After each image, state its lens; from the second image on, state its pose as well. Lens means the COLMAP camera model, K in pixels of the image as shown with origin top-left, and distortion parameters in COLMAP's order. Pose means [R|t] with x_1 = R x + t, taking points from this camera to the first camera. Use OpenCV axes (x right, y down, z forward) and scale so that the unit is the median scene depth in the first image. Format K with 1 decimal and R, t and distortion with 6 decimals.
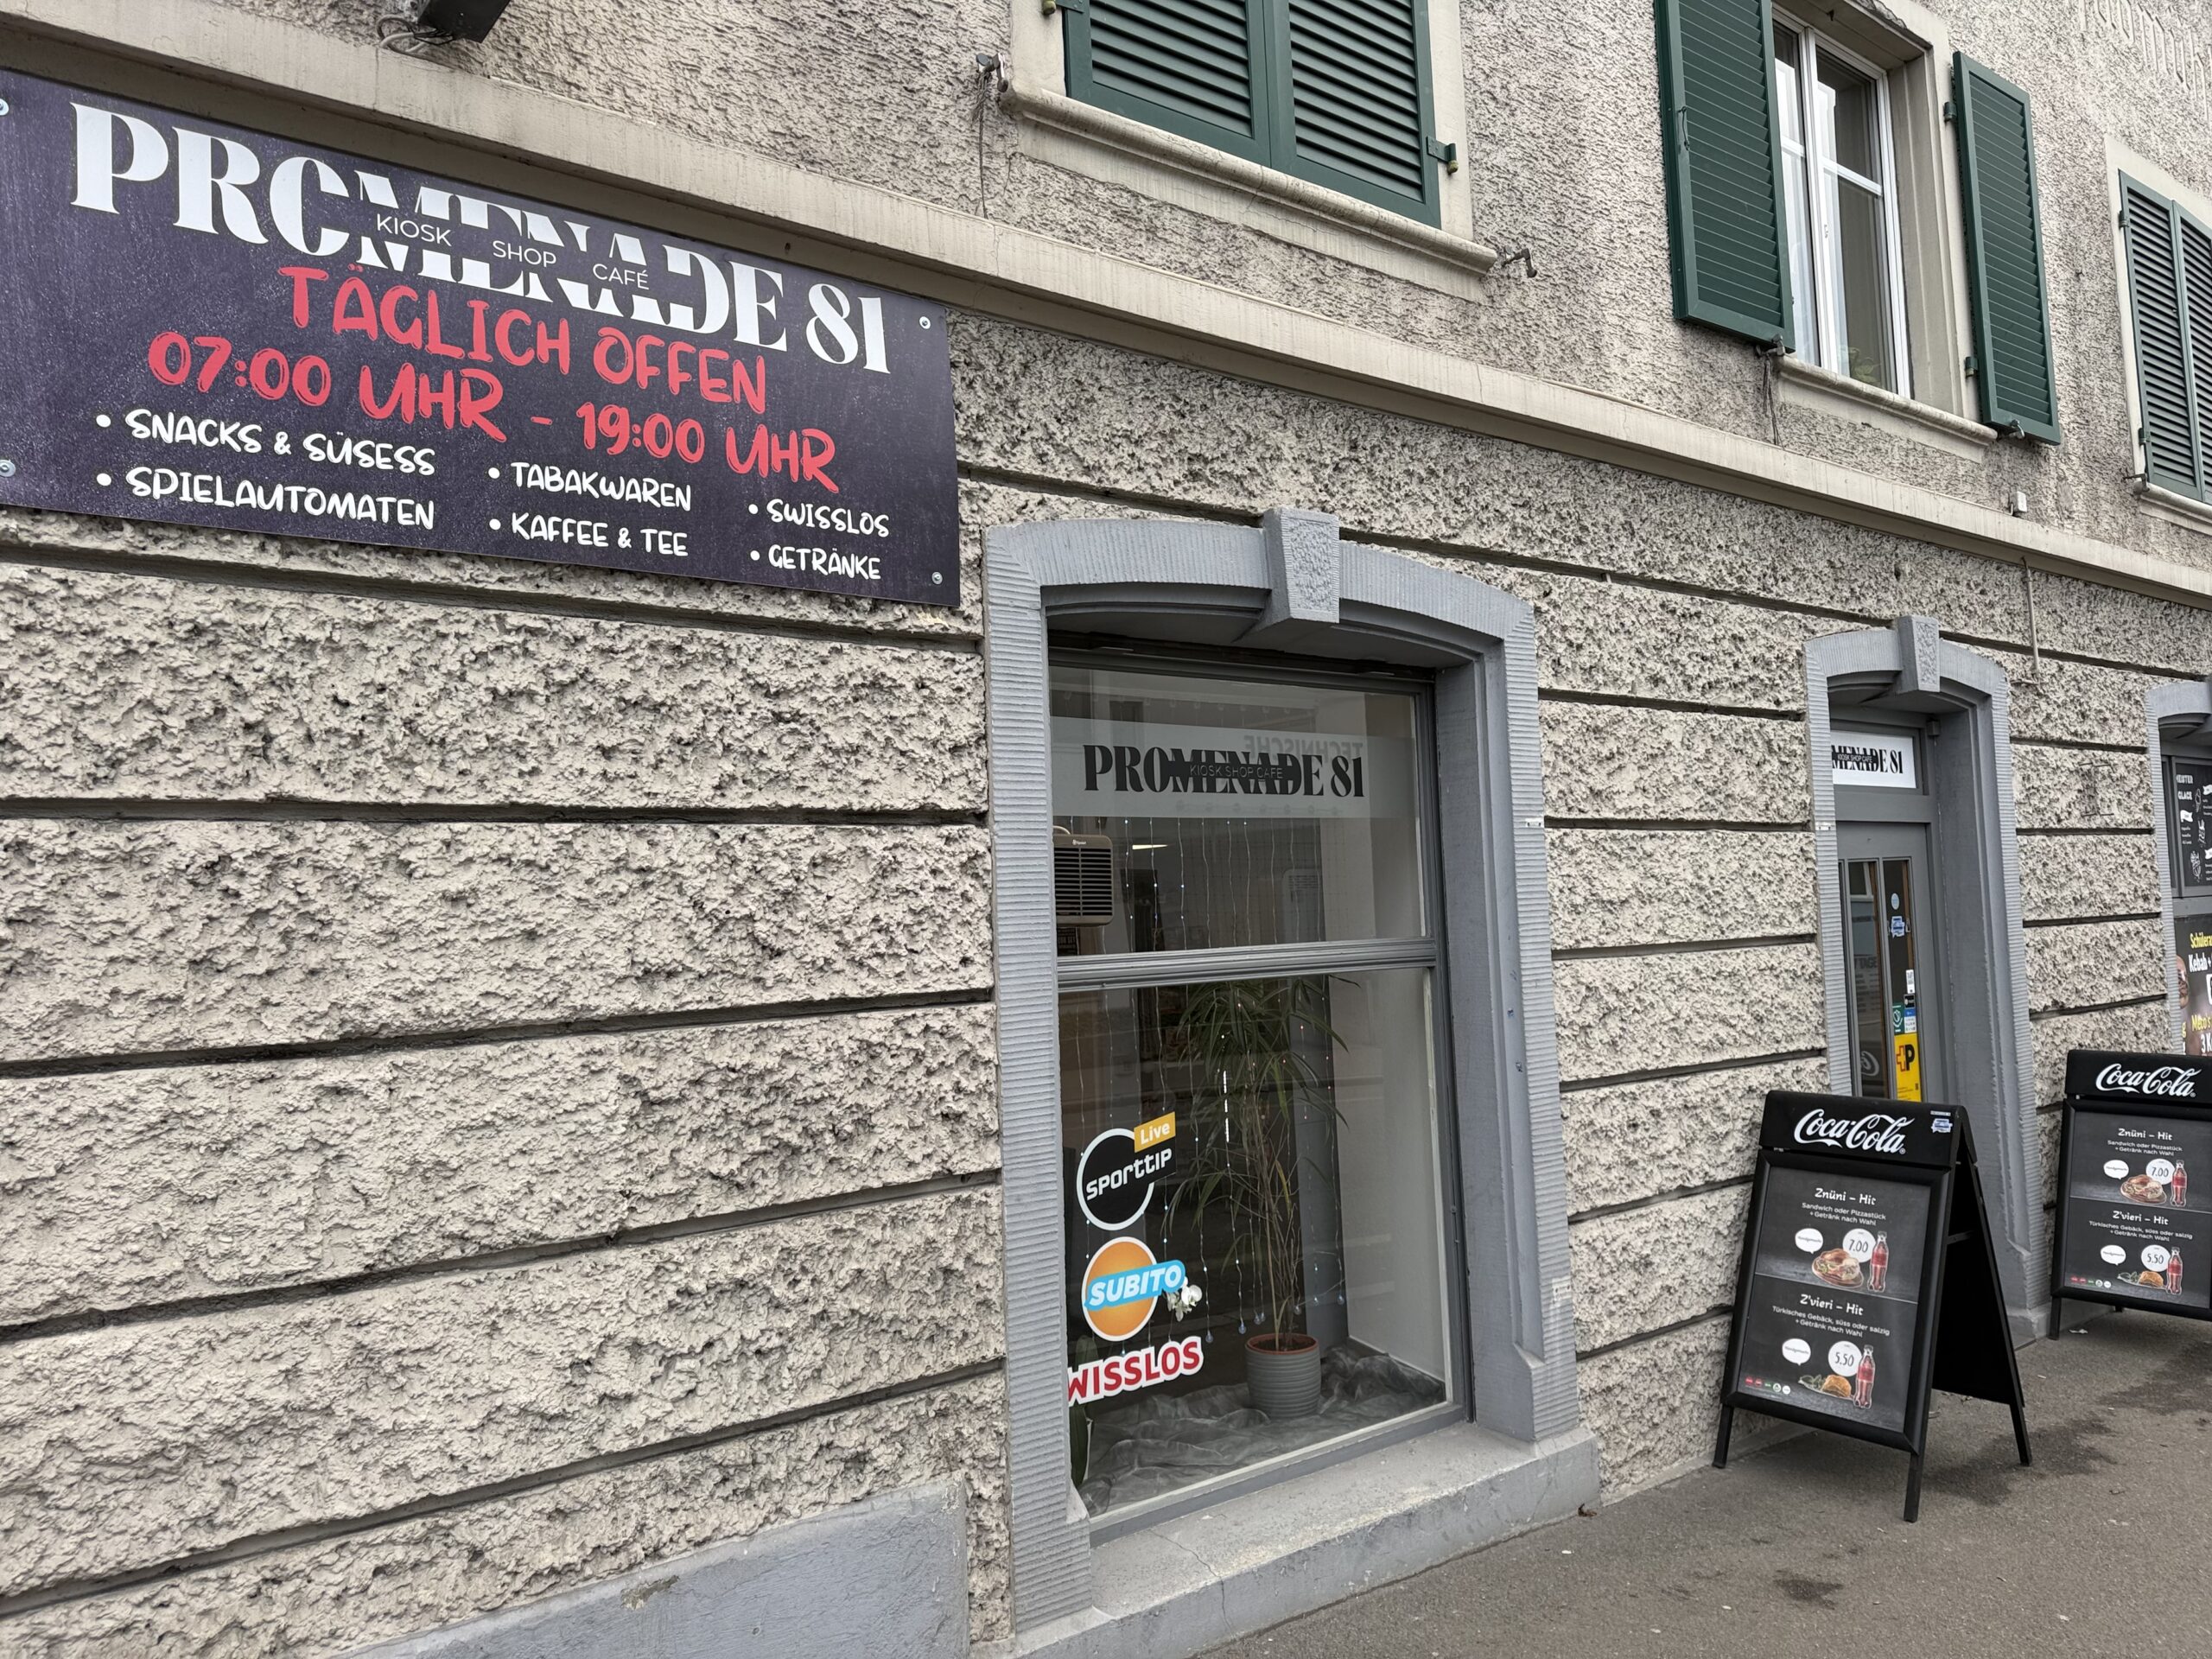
lens RADIAL K [[1536.1, 0, 1106.0], [0, 1536.1, 829.5], [0, 0, 1]] dist [0.027205, -0.041379]
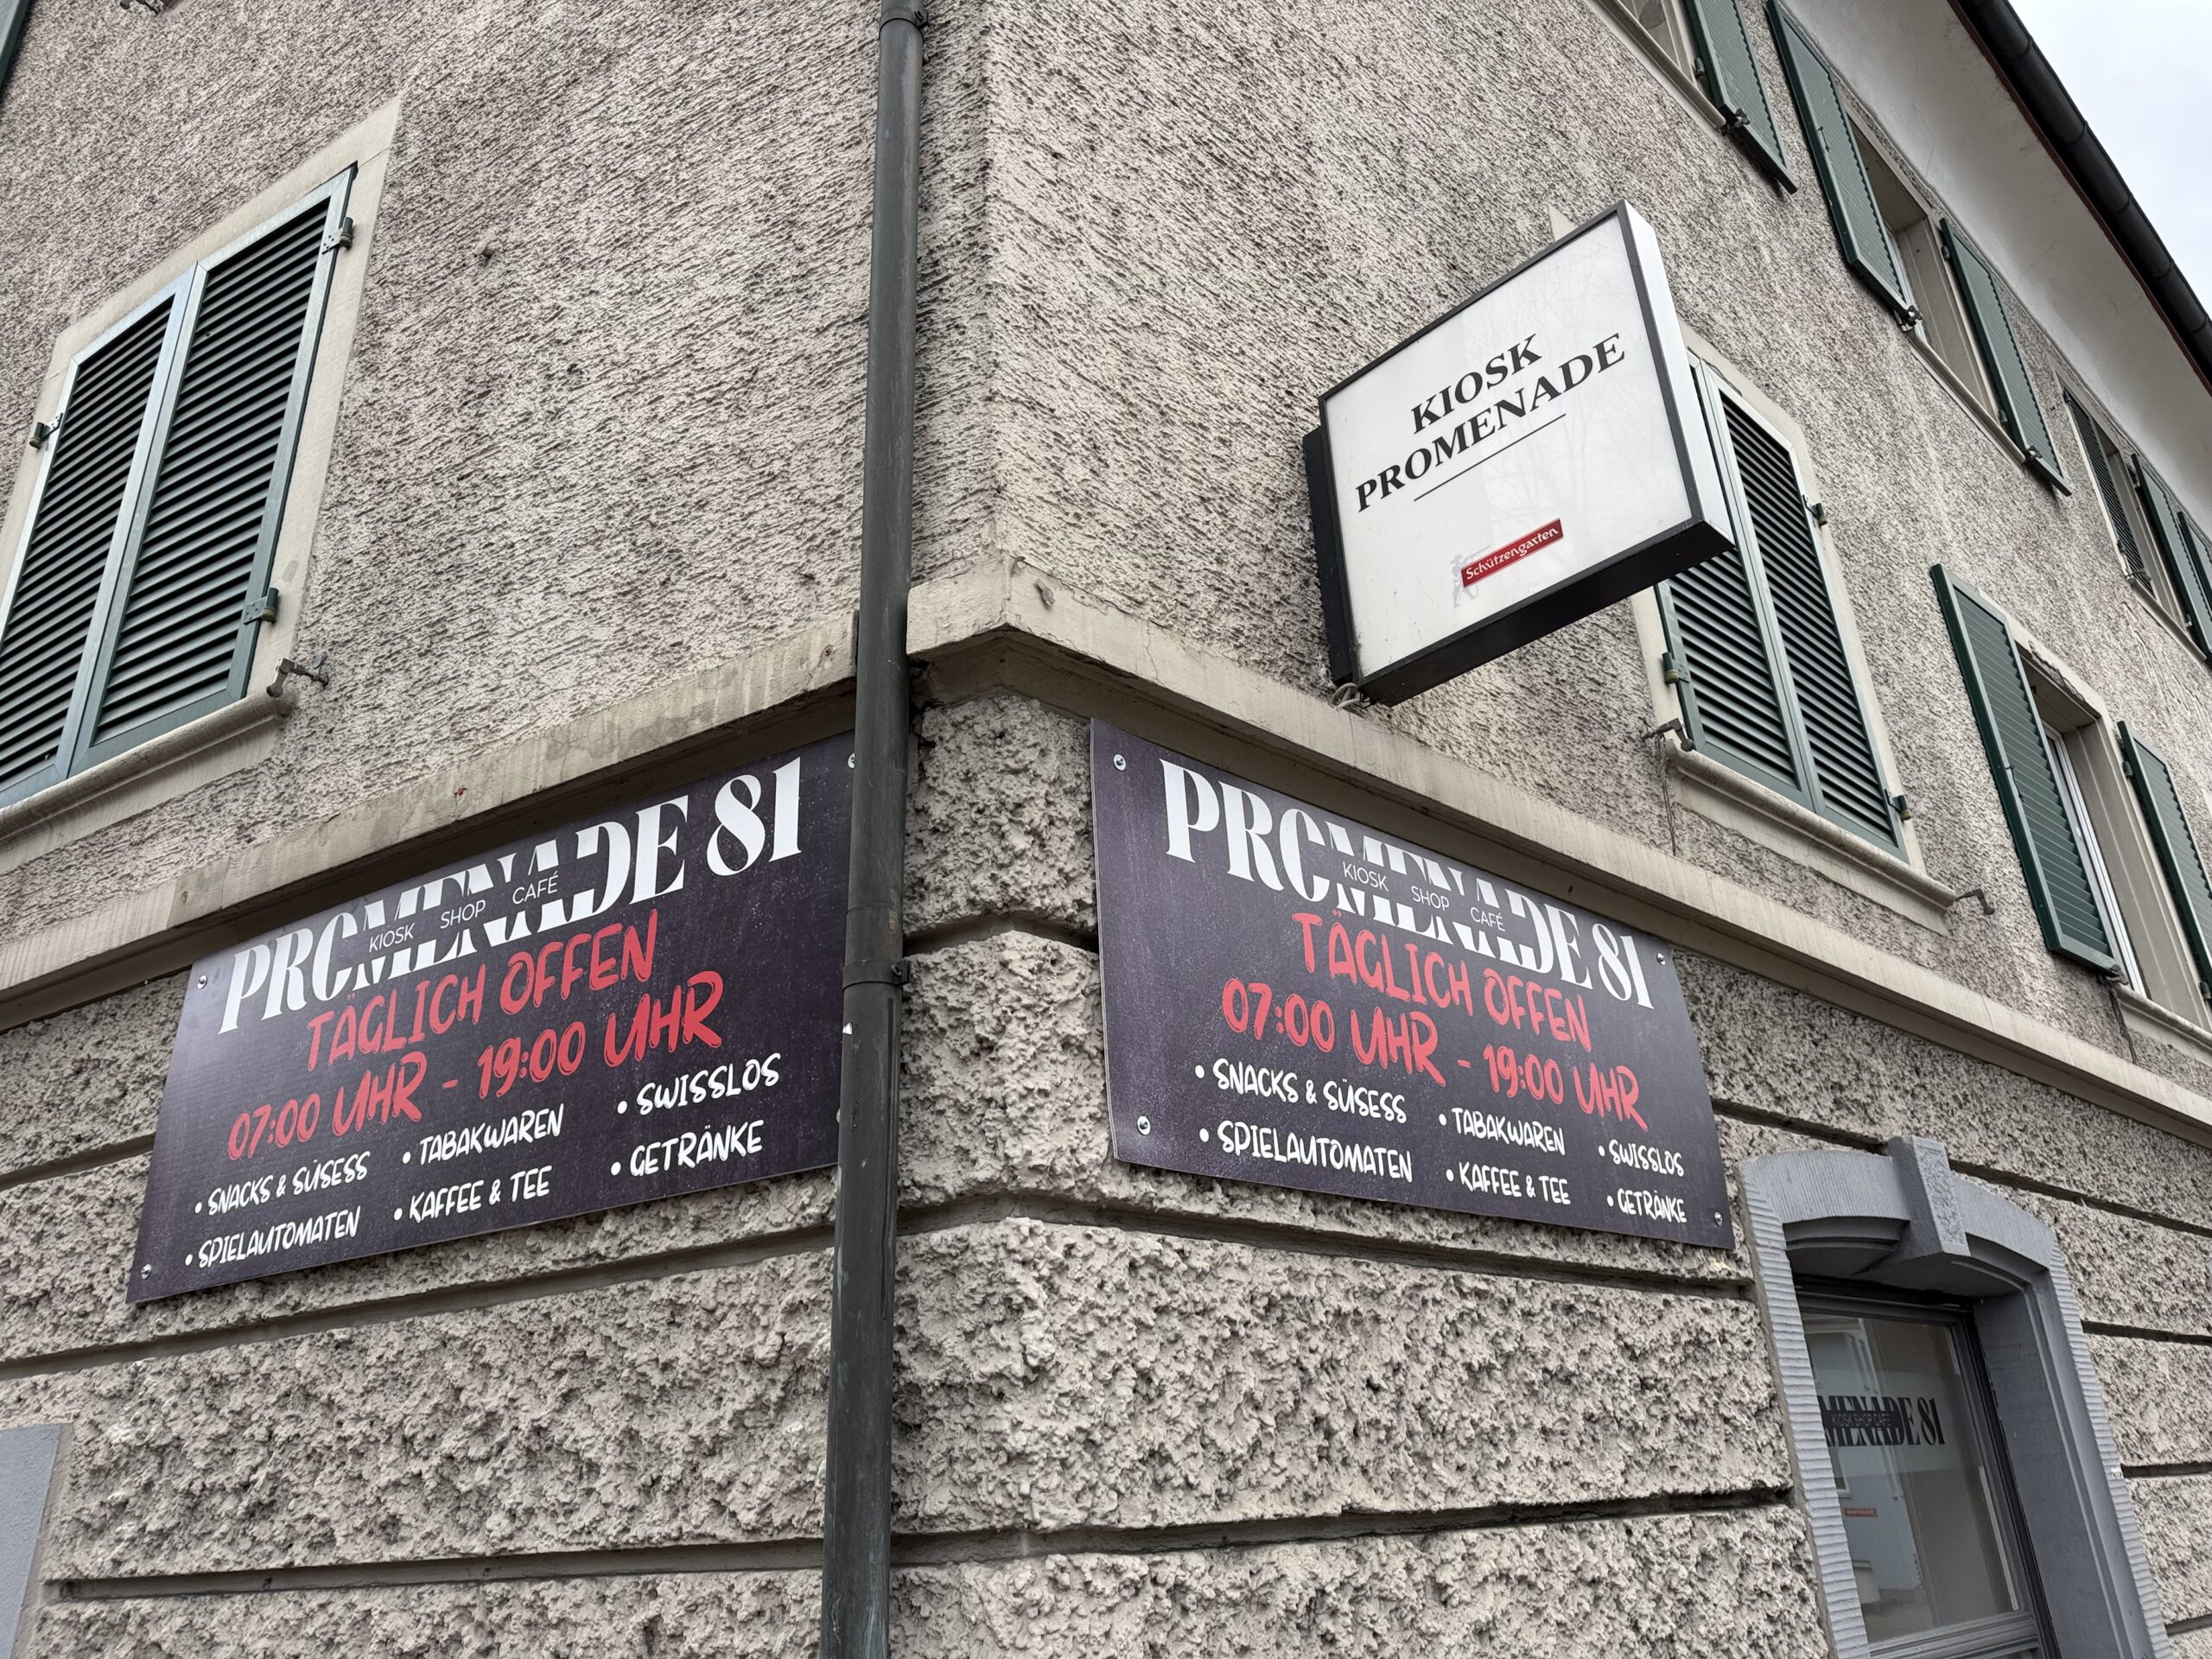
lens RADIAL K [[1536.1, 0, 1106.0], [0, 1536.1, 829.5], [0, 0, 1]] dist [0.027205, -0.041379]
pose [[0.996595, 0.023415, 0.079063, -0.692785], [0.006713, 0.932613, -0.360816, -0.059696], [-0.082183, 0.360118, 0.929280, 0.081363]]
